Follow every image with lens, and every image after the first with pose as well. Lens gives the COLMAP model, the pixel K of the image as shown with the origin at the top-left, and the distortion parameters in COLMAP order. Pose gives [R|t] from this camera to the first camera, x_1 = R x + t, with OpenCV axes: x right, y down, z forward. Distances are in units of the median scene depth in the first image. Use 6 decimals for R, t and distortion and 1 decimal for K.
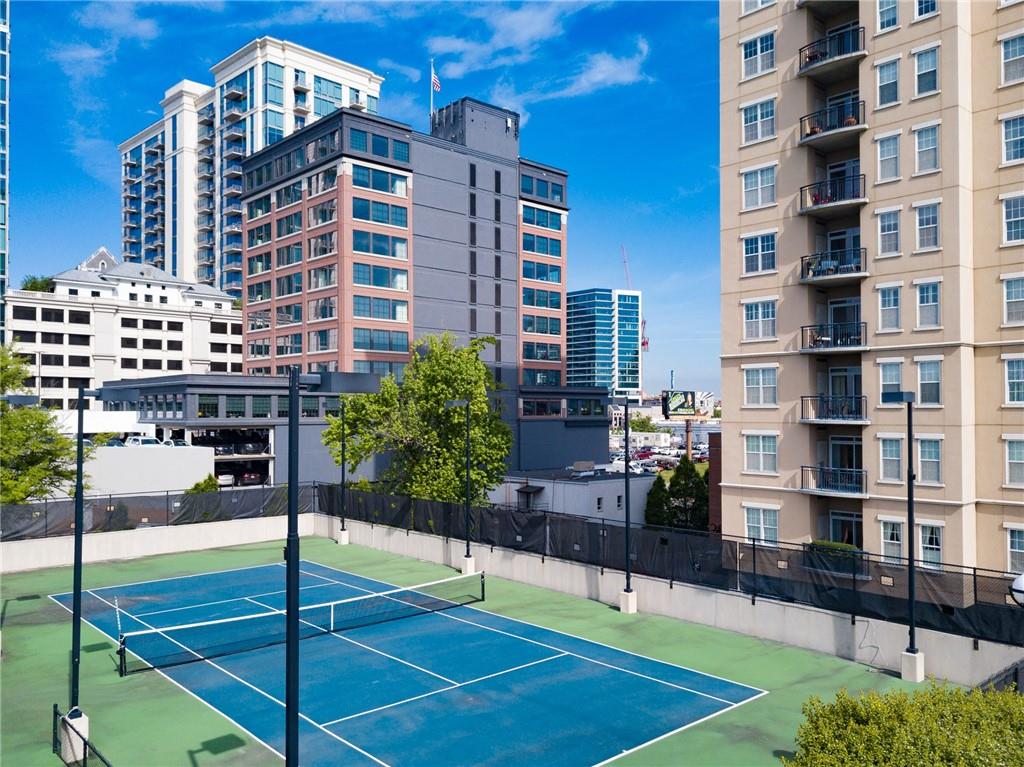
lens RADIAL K [[802.7, 0, 510.5], [0, 802.7, 388.8], [0, 0, 1]] dist [-0.006811, -0.012189]
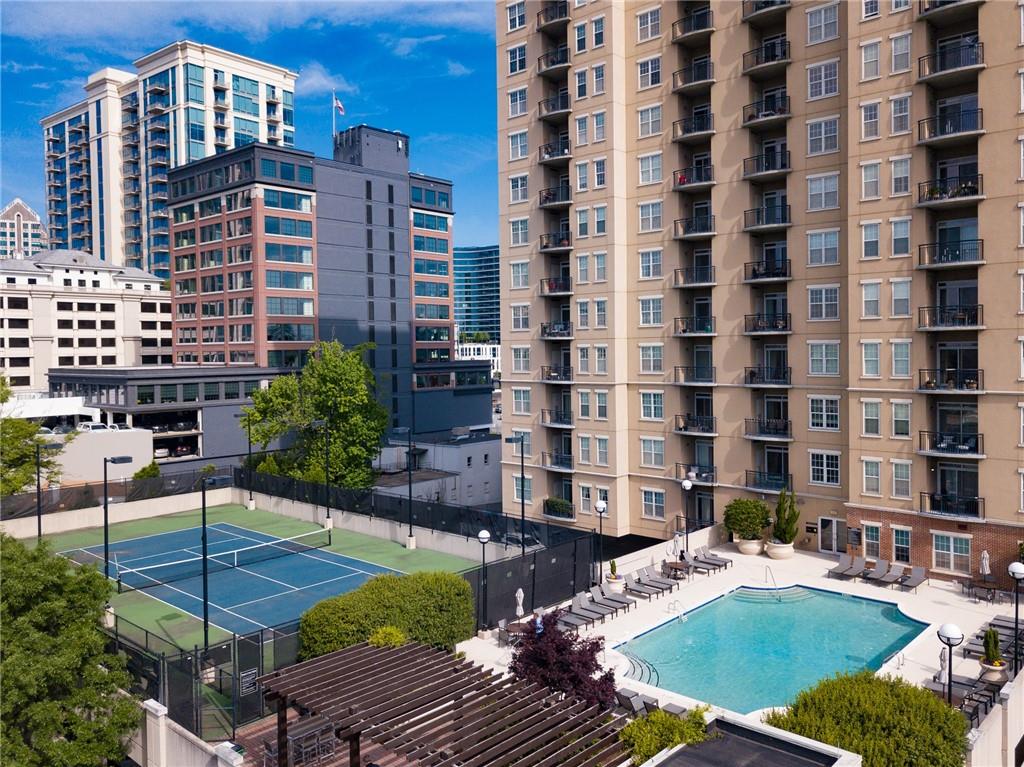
lens RADIAL K [[802.7, 0, 547.4], [0, 802.7, 350.0], [0, 0, 1]] dist [-0.006811, -0.012189]
pose [[0.992857, -0.014712, 0.118402, 0.080547], [0.010959, 0.999419, 0.032285, -0.069994], [-0.118808, -0.030756, 0.992441, -0.256929]]
